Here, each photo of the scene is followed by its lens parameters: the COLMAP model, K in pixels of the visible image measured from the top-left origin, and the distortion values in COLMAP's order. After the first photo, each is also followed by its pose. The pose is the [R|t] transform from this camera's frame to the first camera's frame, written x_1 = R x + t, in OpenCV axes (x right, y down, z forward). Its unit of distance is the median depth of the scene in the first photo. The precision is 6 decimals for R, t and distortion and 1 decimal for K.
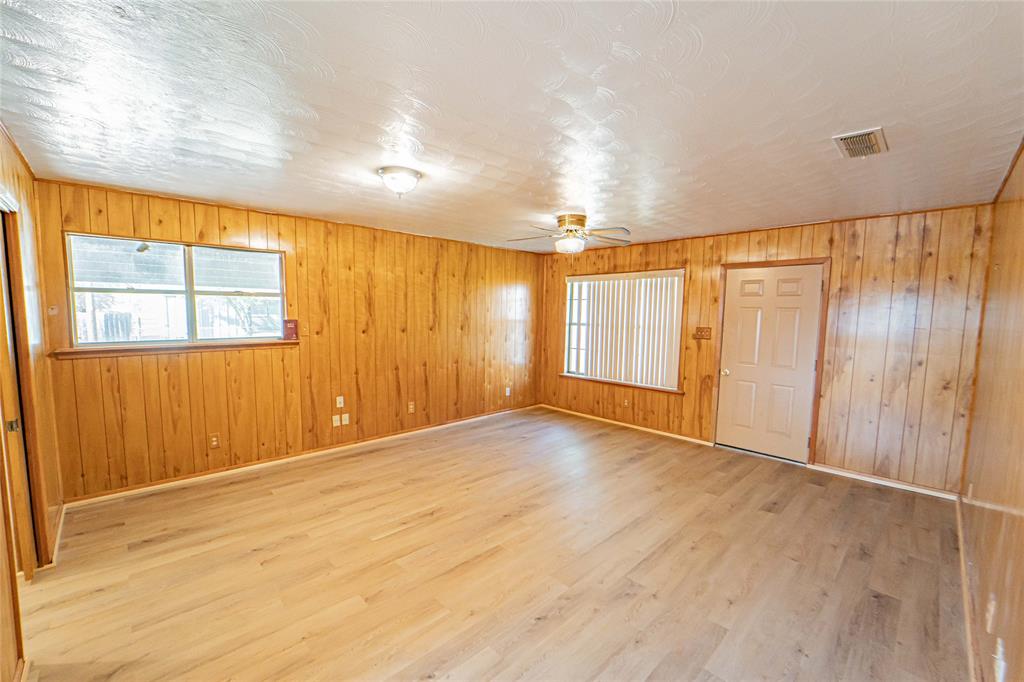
lens RADIAL K [[413.6, 0, 516.3], [0, 413.6, 345.3], [0, 0, 1]] dist [-0.022629, 0.000177]
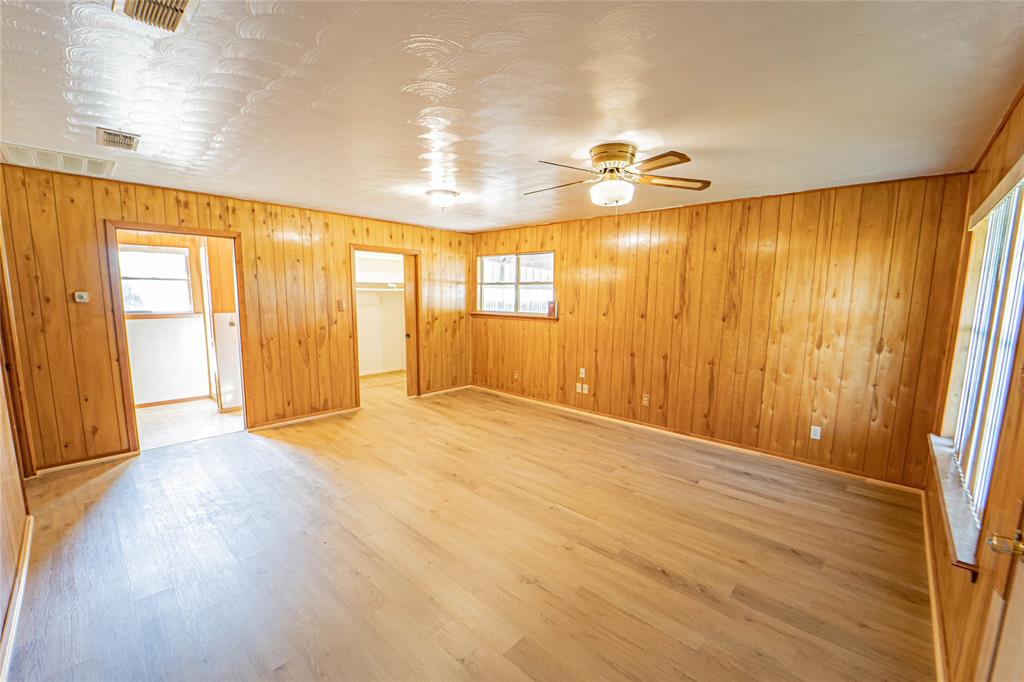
lens RADIAL K [[413.6, 0, 515.6], [0, 413.6, 347.3], [0, 0, 1]] dist [-0.022629, 0.000177]
pose [[0.064520, 0.114524, -0.991323, 0.699479], [-0.094617, 0.989620, 0.108169, -0.042921], [0.993421, 0.086817, 0.074686, 0.698313]]
